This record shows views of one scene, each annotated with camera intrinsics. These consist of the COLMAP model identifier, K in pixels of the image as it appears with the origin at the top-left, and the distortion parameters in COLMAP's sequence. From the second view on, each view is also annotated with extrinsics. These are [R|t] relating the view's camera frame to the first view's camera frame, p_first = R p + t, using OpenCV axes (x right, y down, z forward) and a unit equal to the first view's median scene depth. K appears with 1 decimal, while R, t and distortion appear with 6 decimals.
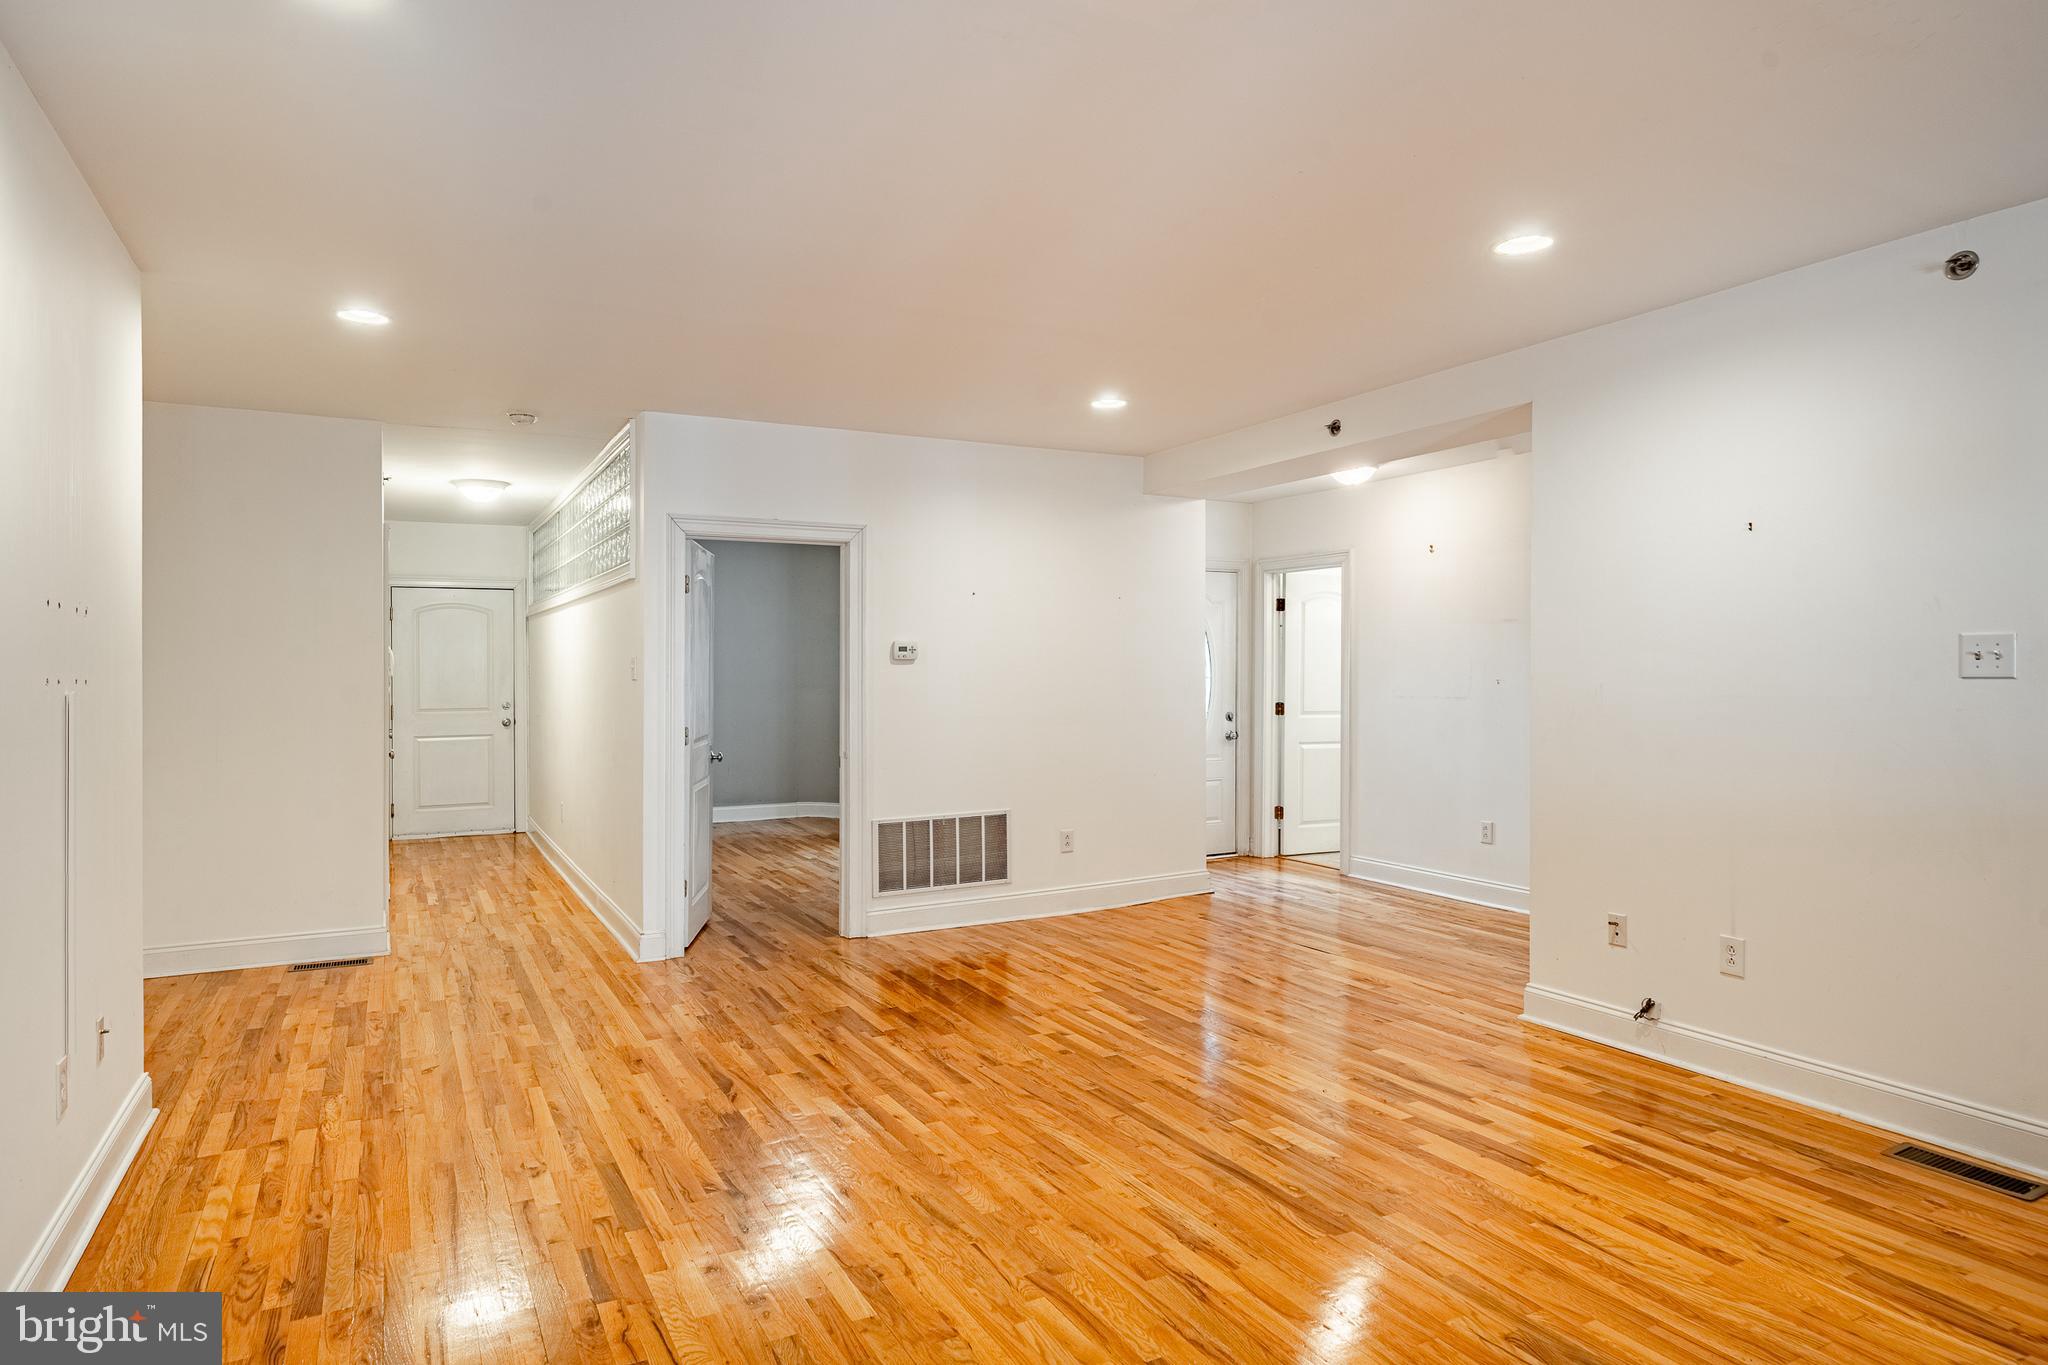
lens RADIAL K [[1202.6, 0, 1024.0], [0, 1202.6, 682.5], [0, 0, 1]] dist [-0.000579, -0.001208]
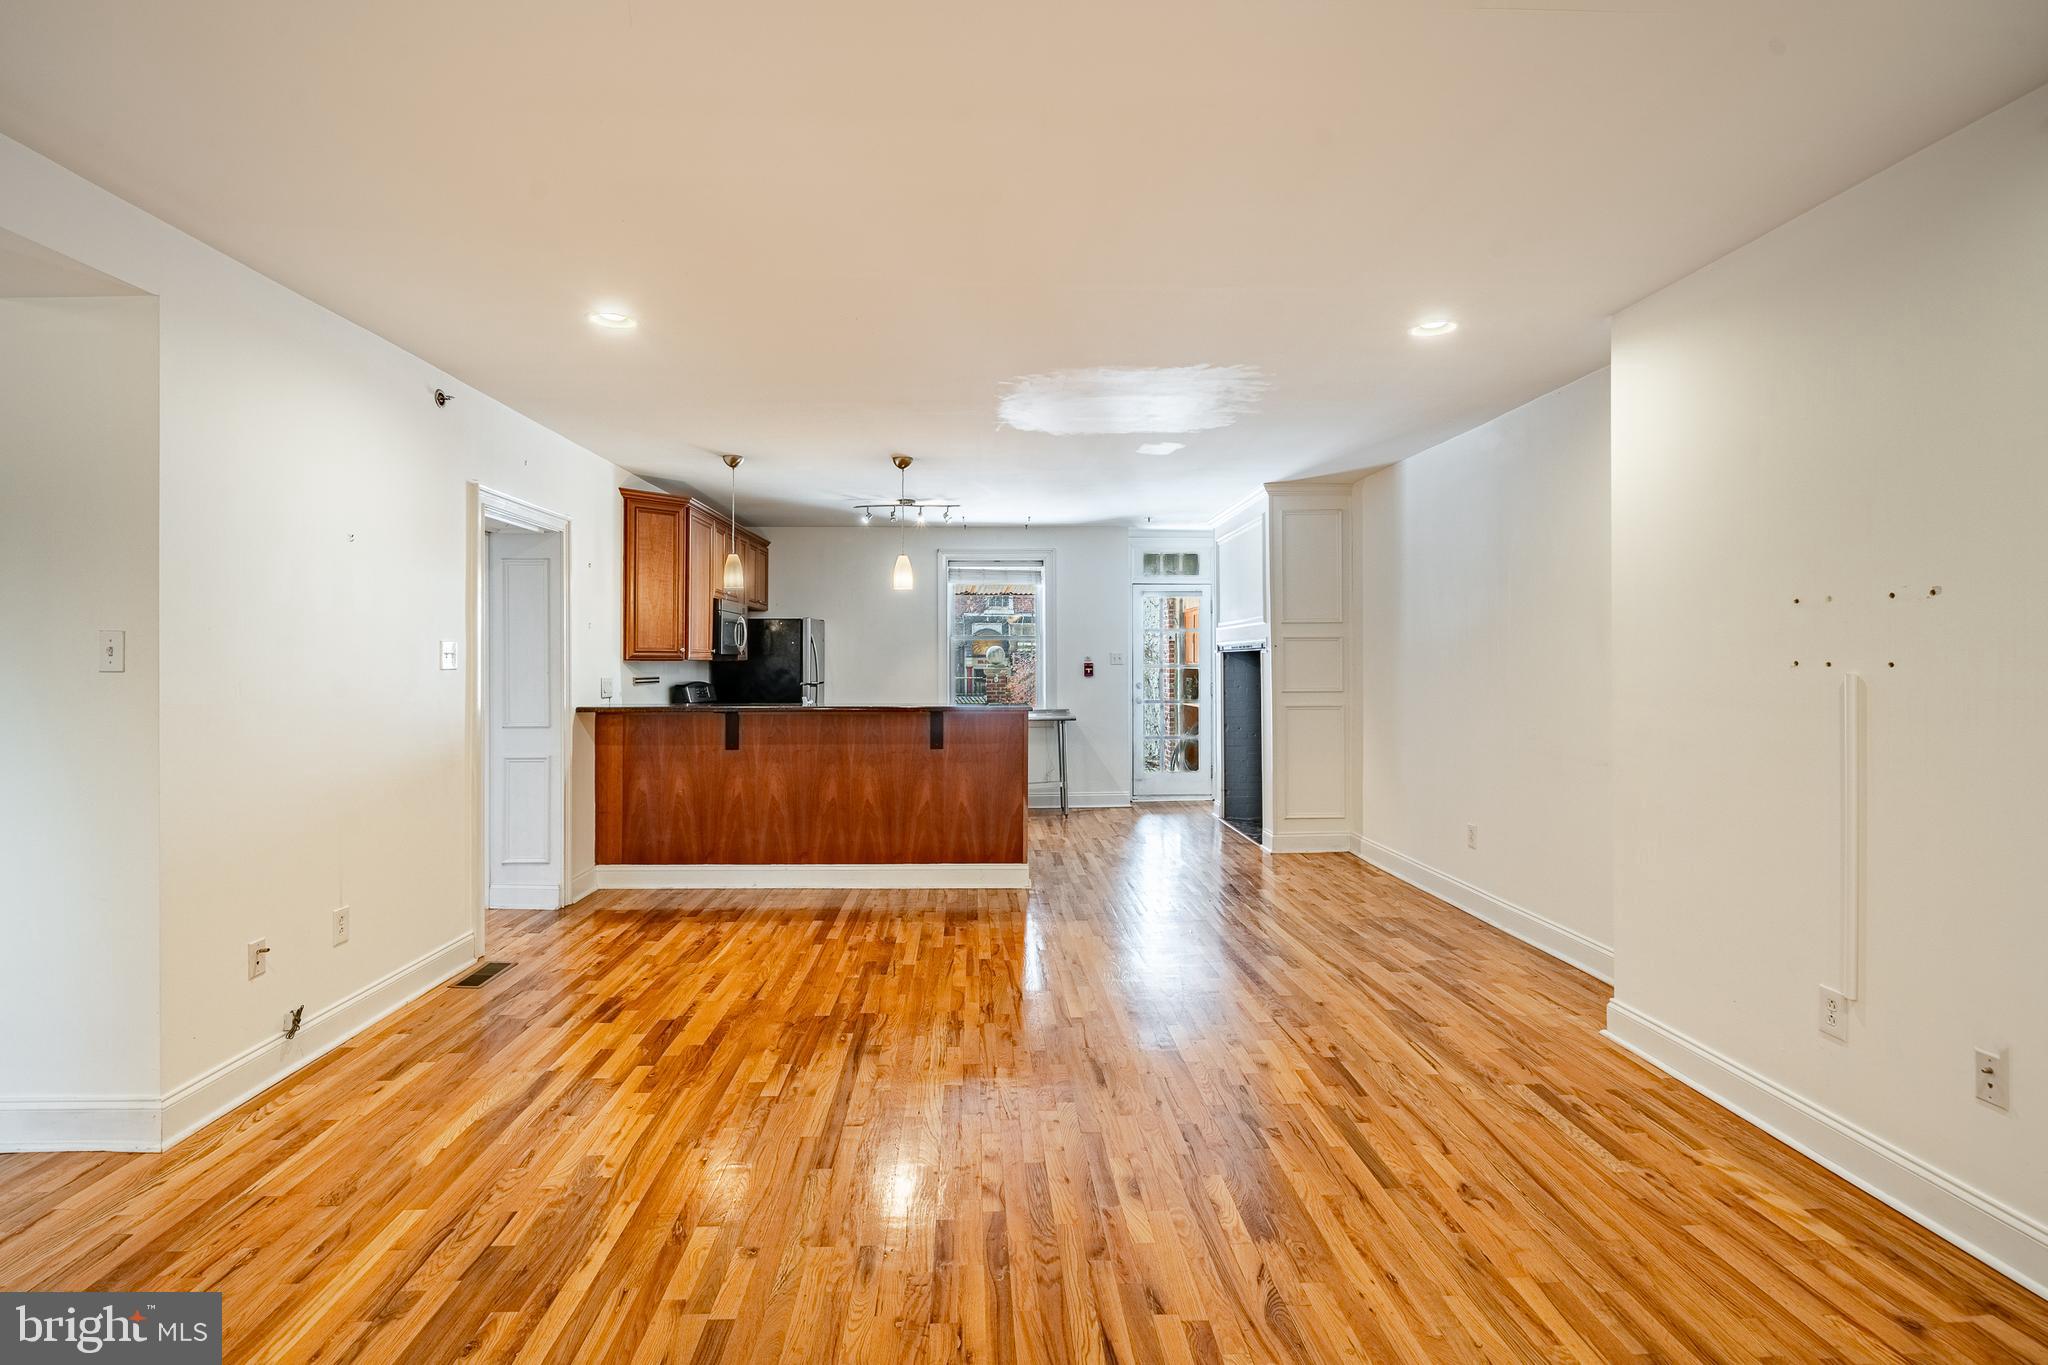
lens RADIAL K [[1010.6, 0, 1001.0], [0, 1010.6, 675.7], [0, 0, 1]] dist [0.001791, 0.000418]
pose [[-0.897574, 0.000816, 0.440864, -0.297007], [0.010957, 0.999731, 0.020457, -0.010305], [-0.440728, 0.023192, -0.897341, 1.290336]]
